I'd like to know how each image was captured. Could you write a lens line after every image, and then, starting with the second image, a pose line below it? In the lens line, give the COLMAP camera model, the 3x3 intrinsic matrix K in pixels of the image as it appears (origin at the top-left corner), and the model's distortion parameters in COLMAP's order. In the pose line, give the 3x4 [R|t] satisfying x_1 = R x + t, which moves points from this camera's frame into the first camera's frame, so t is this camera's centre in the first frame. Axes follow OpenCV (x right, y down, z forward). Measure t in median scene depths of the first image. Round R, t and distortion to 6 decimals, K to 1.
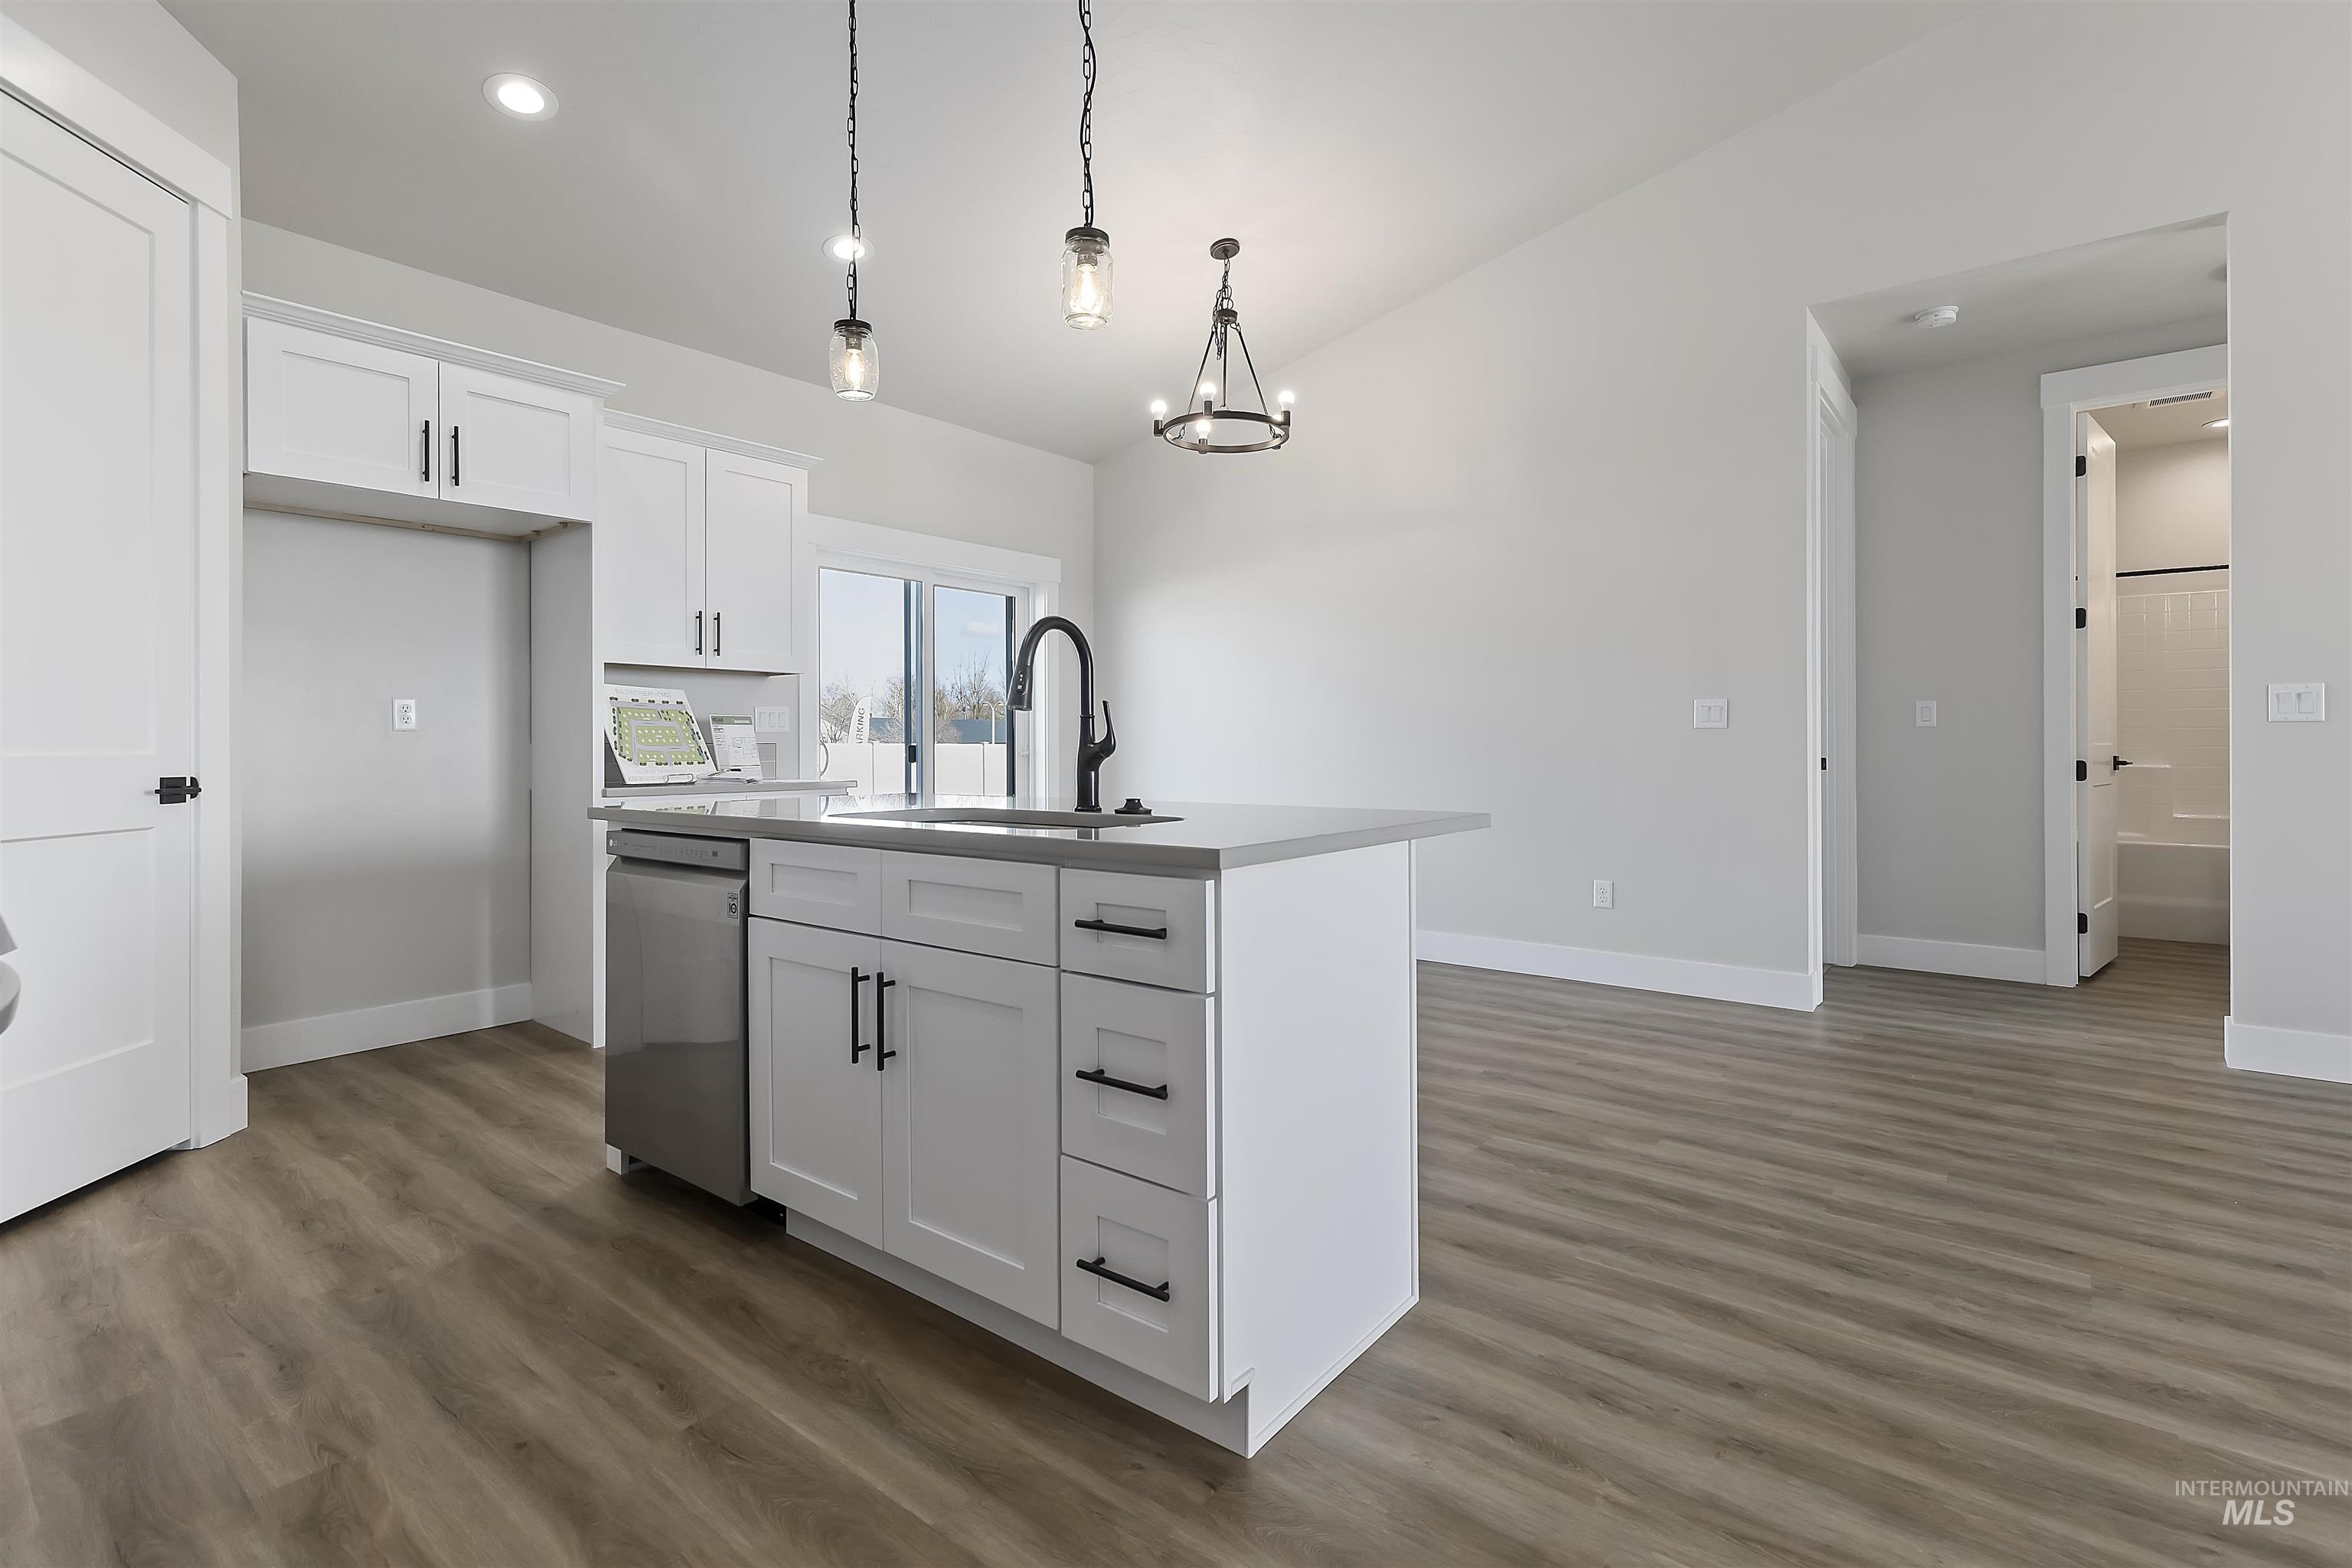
lens RADIAL K [[1074.7, 0, 1199.4], [0, 1074.7, 737.1], [0, 0, 1]] dist [0.008387, -0.000877]
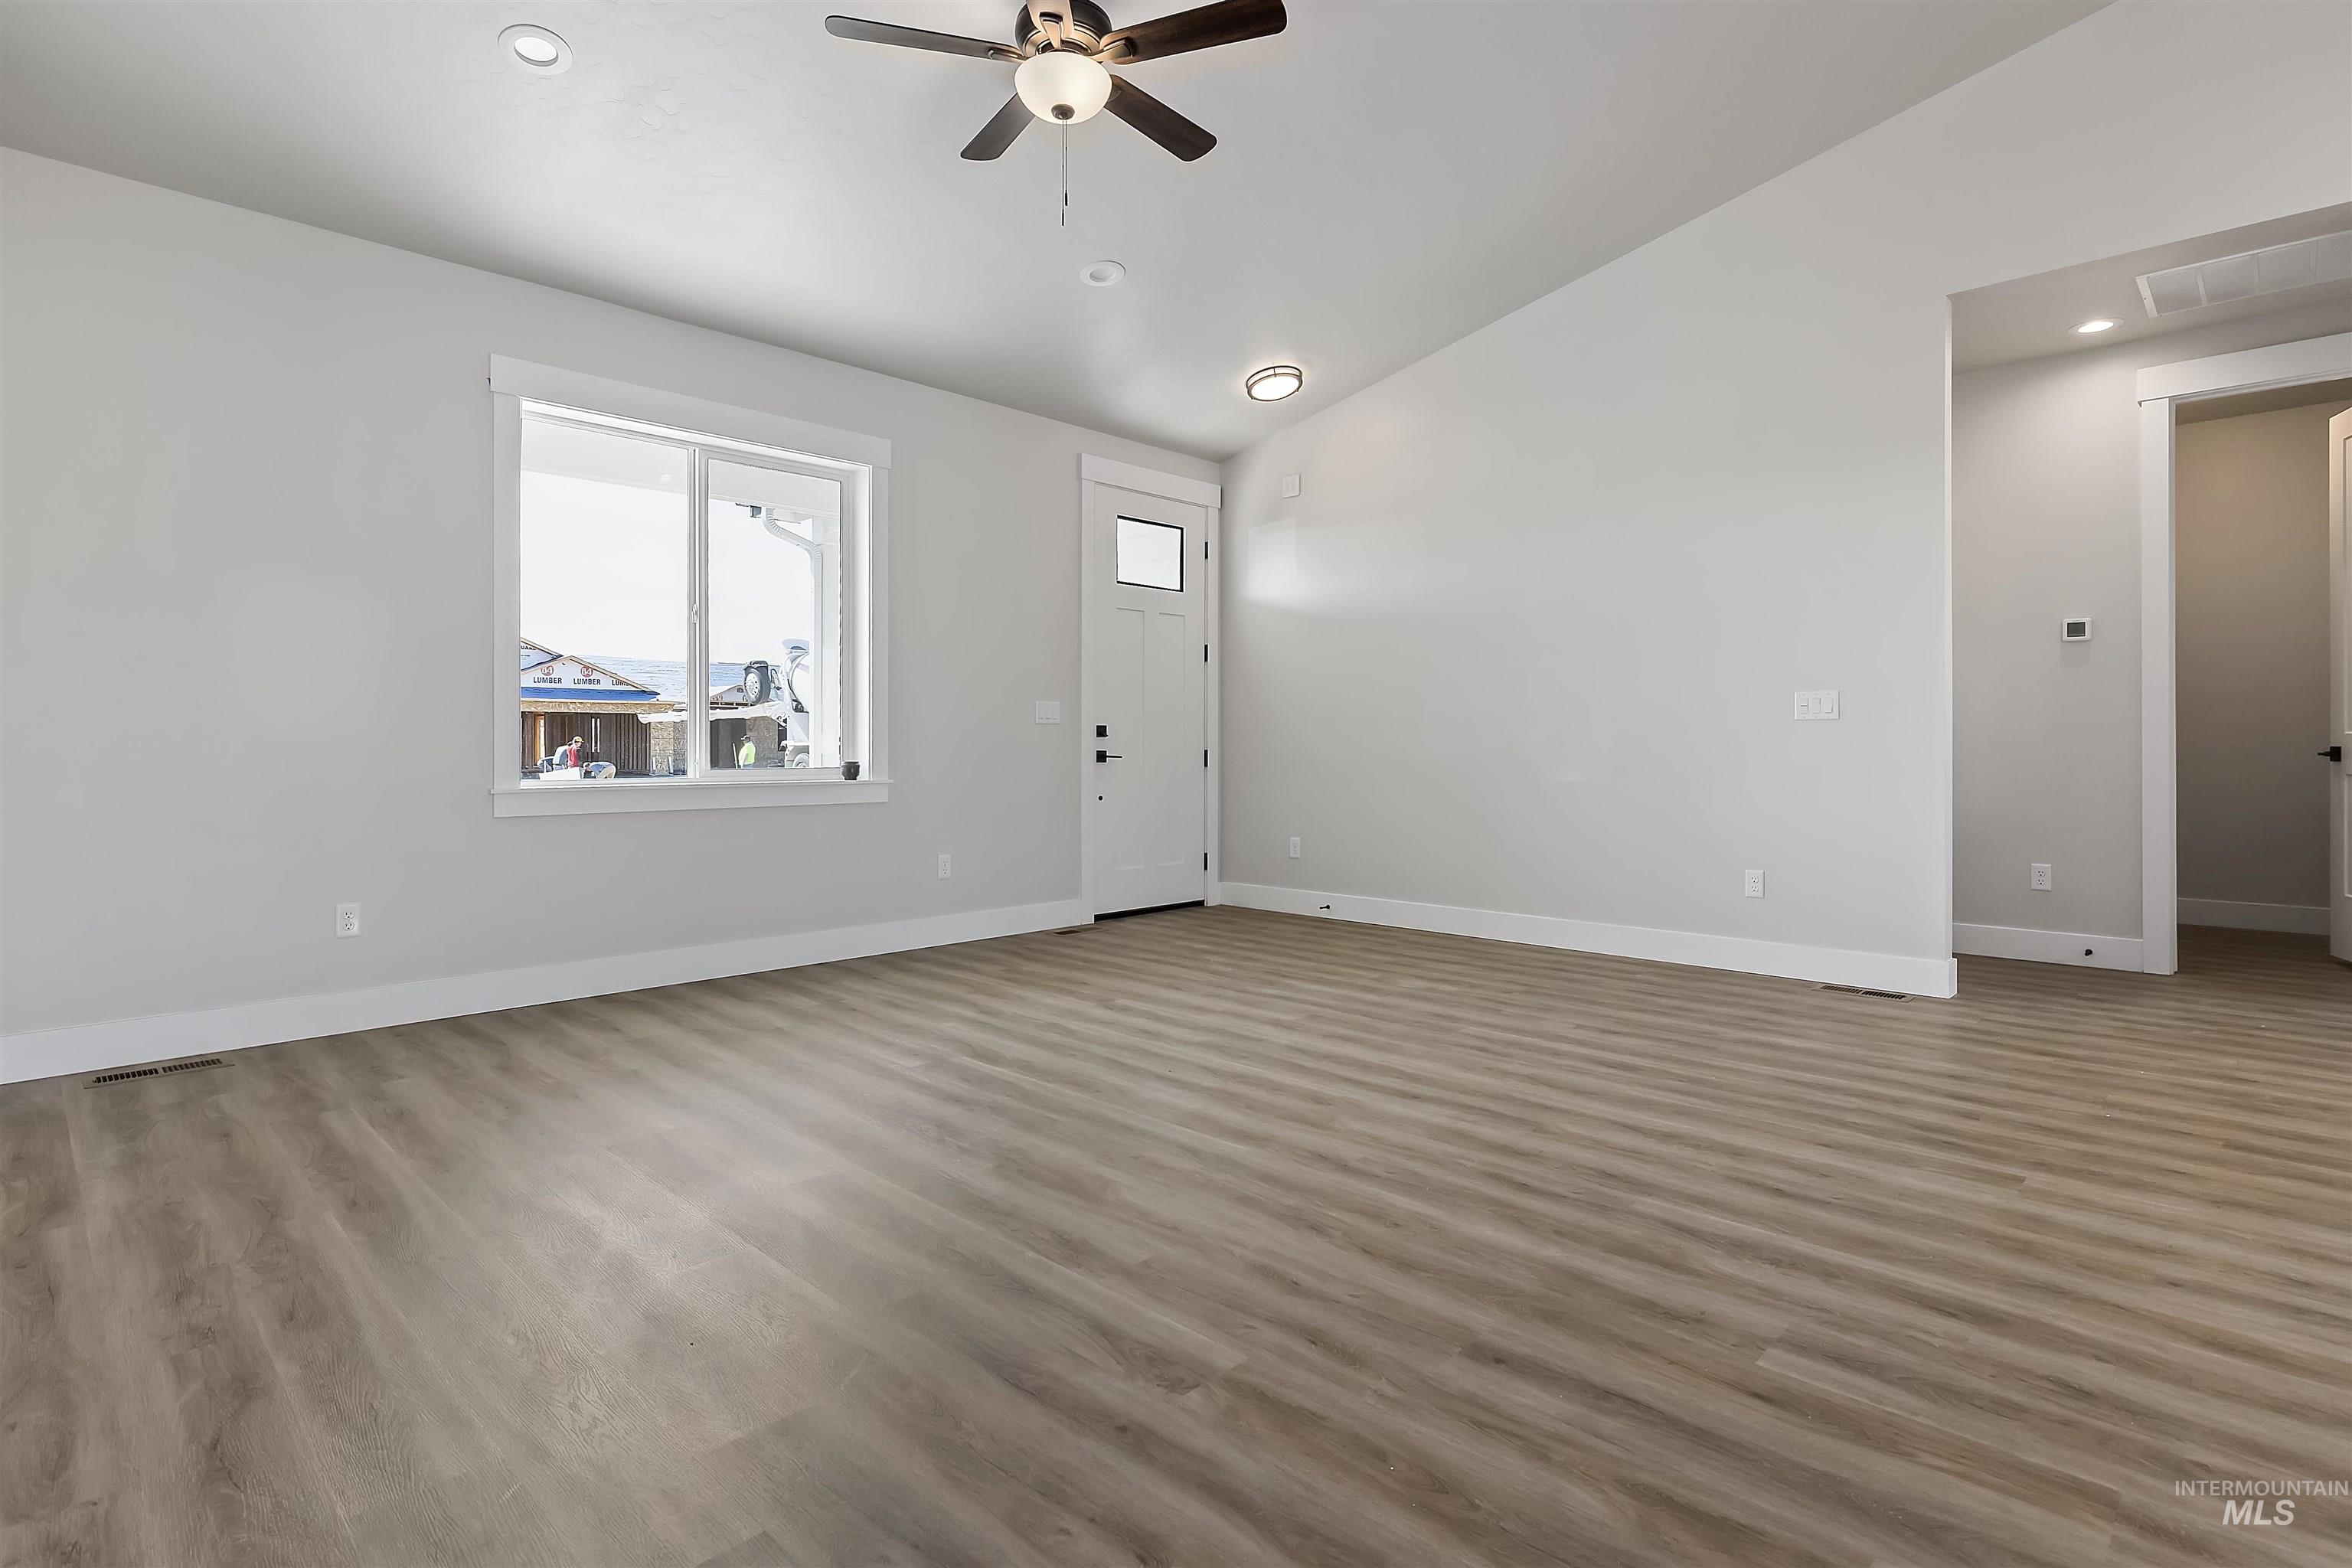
lens RADIAL K [[1139.9, 0, 1178.2], [0, 1139.9, 762.5], [0, 0, 1]] dist [0.000436, -0.000899]
pose [[-0.994272, 0.004140, 0.106799, 0.872702], [0.005022, 0.999956, 0.007985, 0.025827], [-0.106761, 0.008476, -0.994249, 1.425130]]
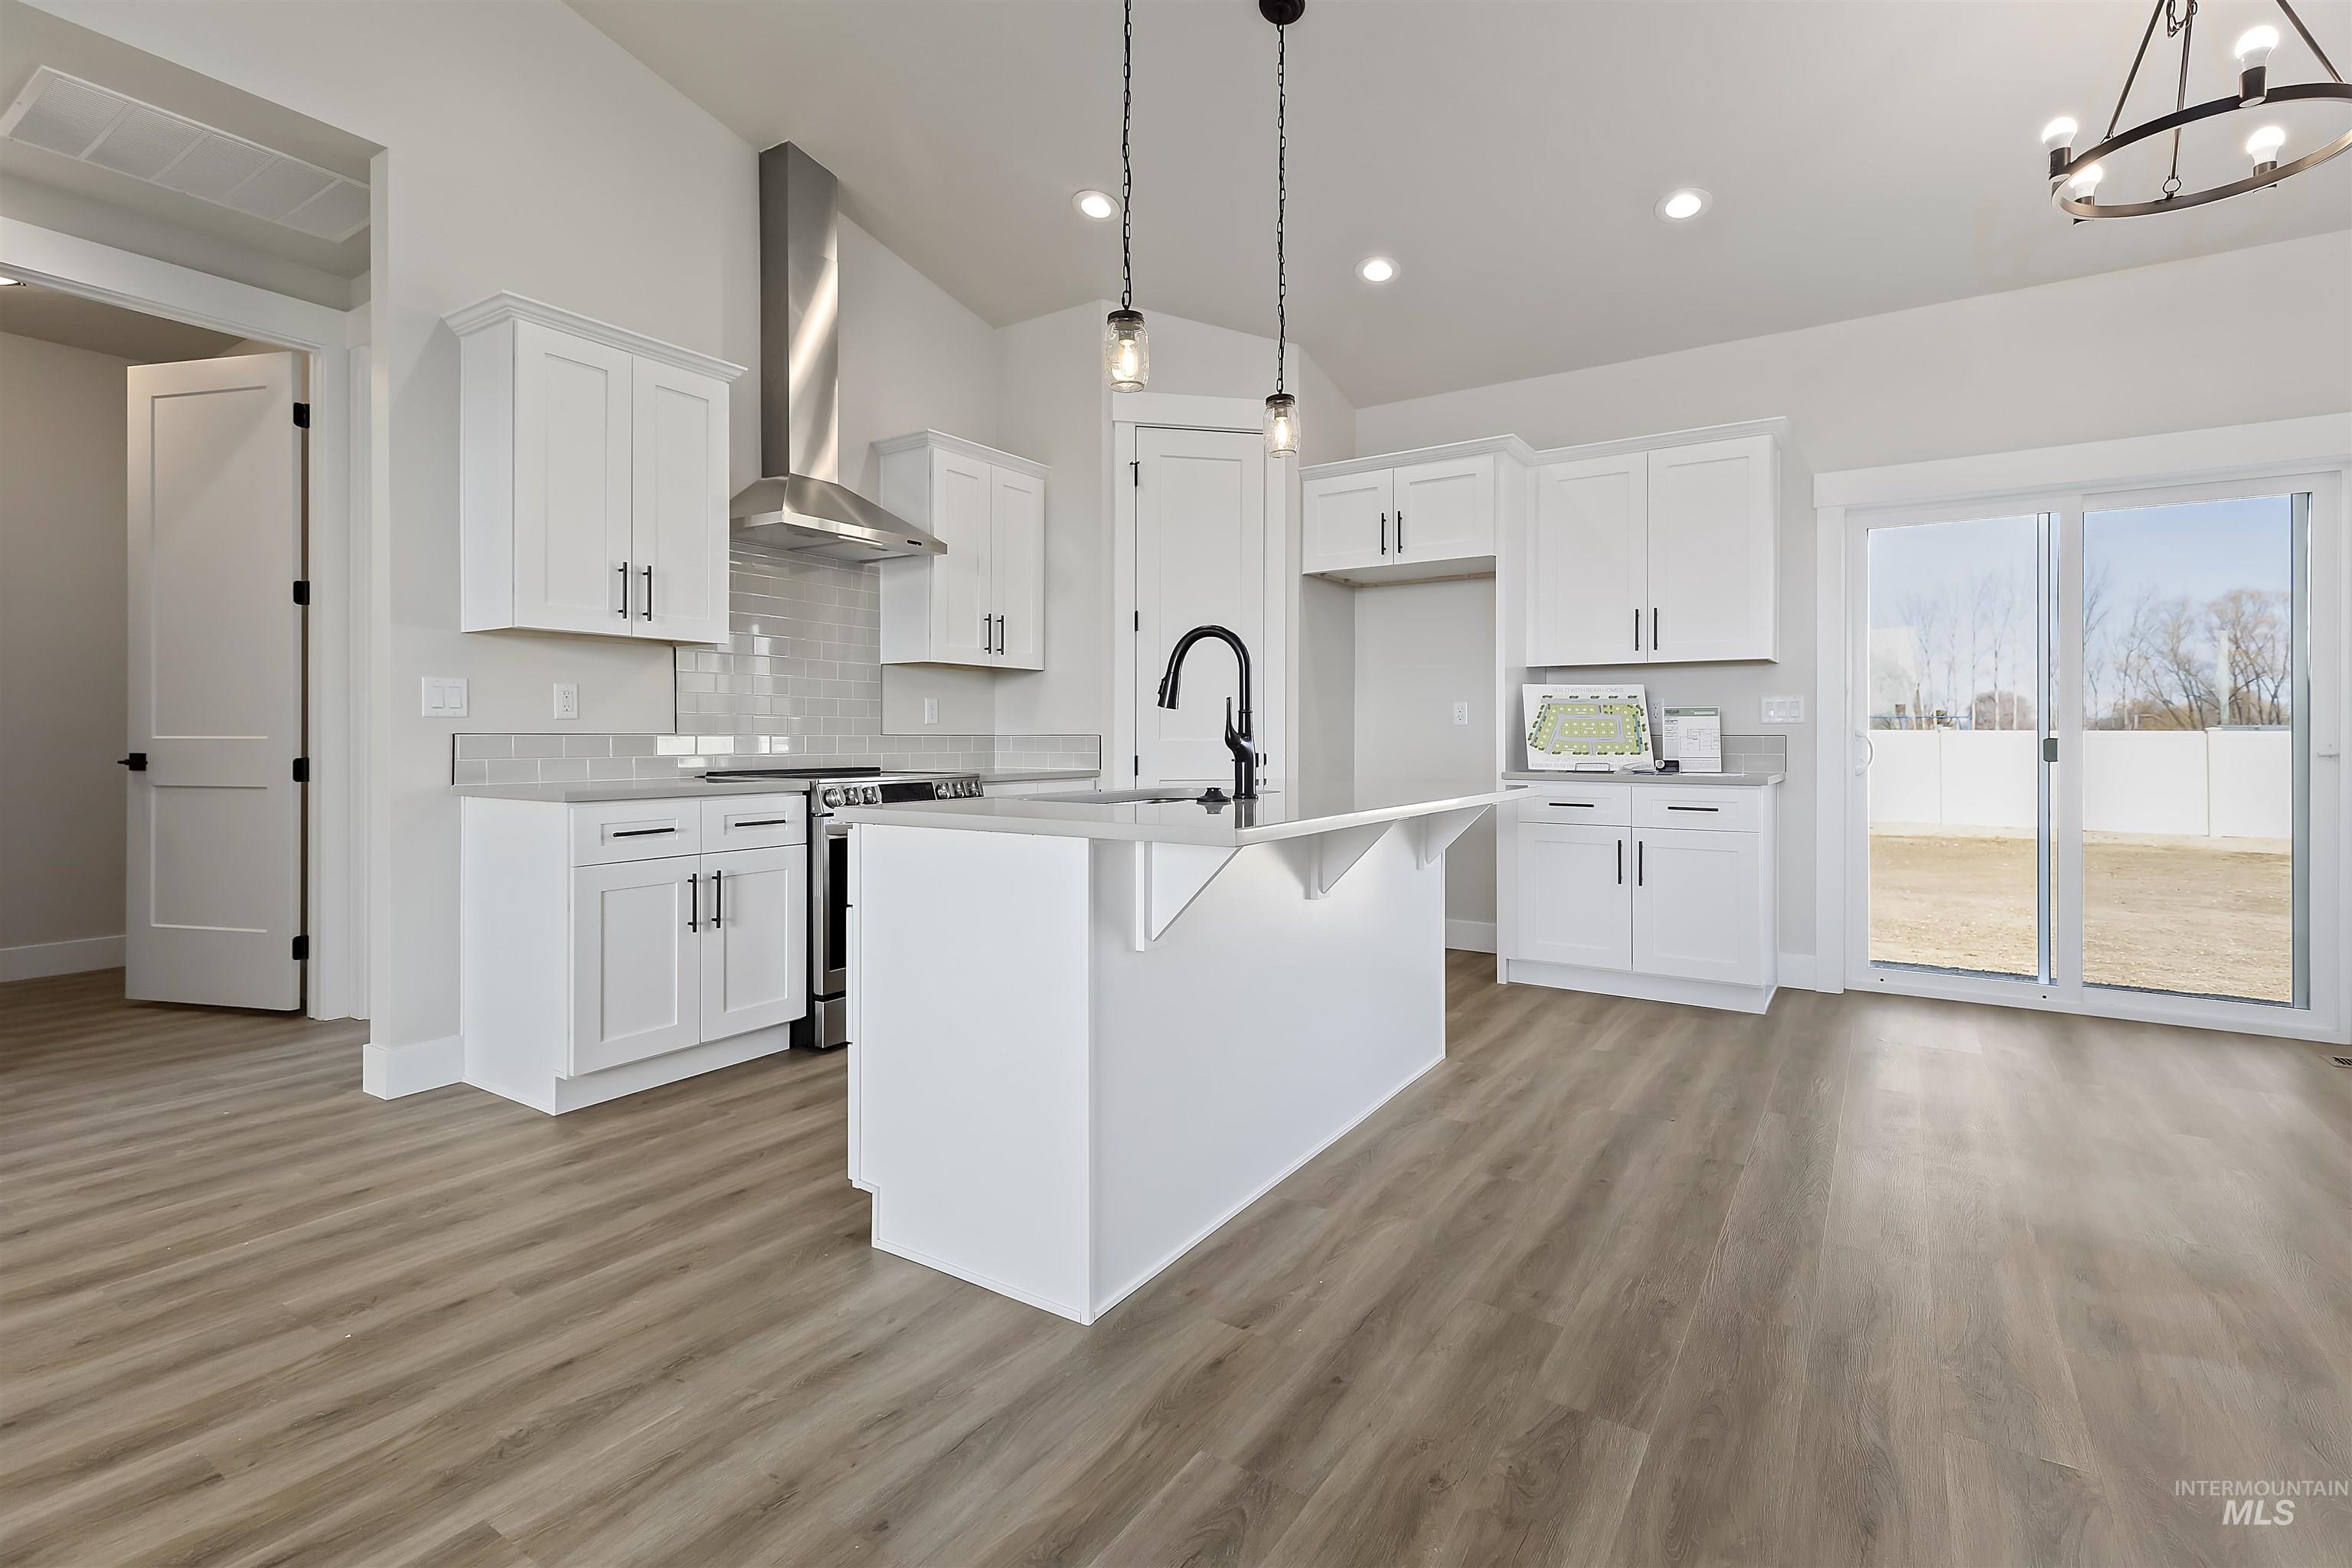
lens RADIAL K [[1074.7, 0, 1199.4], [0, 1074.7, 737.1], [0, 0, 1]] dist [0.008387, -0.000877]
pose [[0.091016, 0.003989, -0.995841, 0.829085], [0.005720, 0.999973, 0.004528, 0.000934], [0.995833, -0.006108, 0.090991, 0.728568]]
